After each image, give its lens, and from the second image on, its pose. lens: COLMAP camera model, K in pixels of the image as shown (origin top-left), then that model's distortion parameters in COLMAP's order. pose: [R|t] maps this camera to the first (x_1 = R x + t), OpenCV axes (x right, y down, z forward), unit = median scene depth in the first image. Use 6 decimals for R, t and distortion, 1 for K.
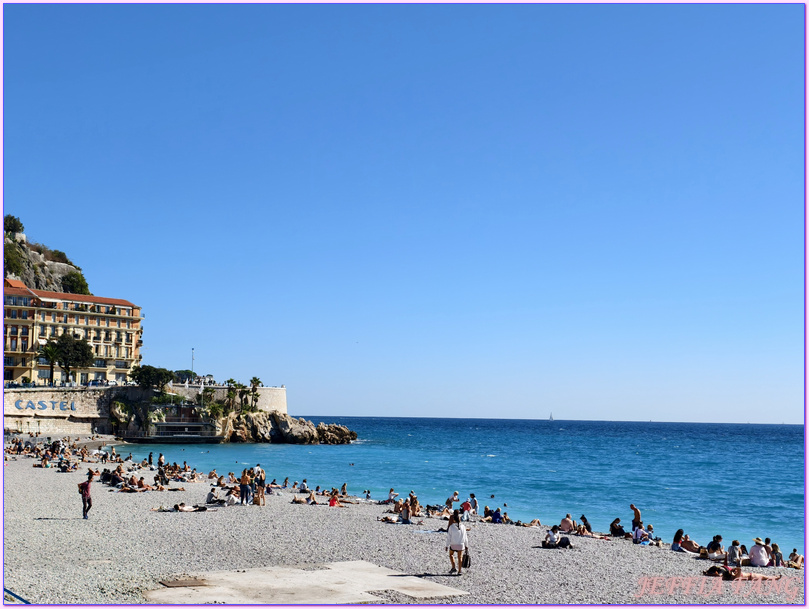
lens RADIAL K [[1073.2, 0, 404.8], [0, 1073.2, 304.2], [0, 0, 1]] dist [0.012320, 0.000000]
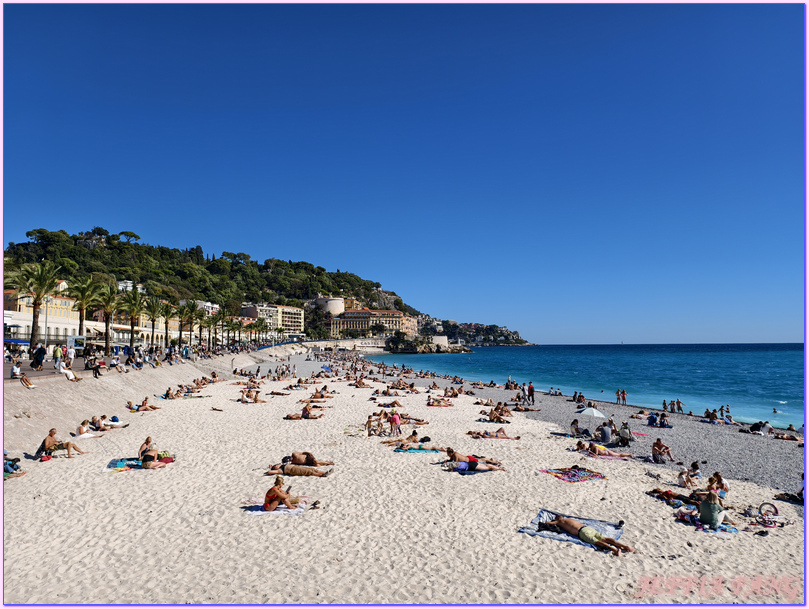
lens RADIAL K [[542.1, 0, 406.7], [0, 542.1, 306.8], [0, 0, 1]] dist [0.003220, -0.000031]
pose [[0.914581, -0.048877, -0.401438, 0.491116], [0.061785, 0.997904, 0.019264, -0.053227], [0.399655, -0.042421, 0.915684, -0.581077]]
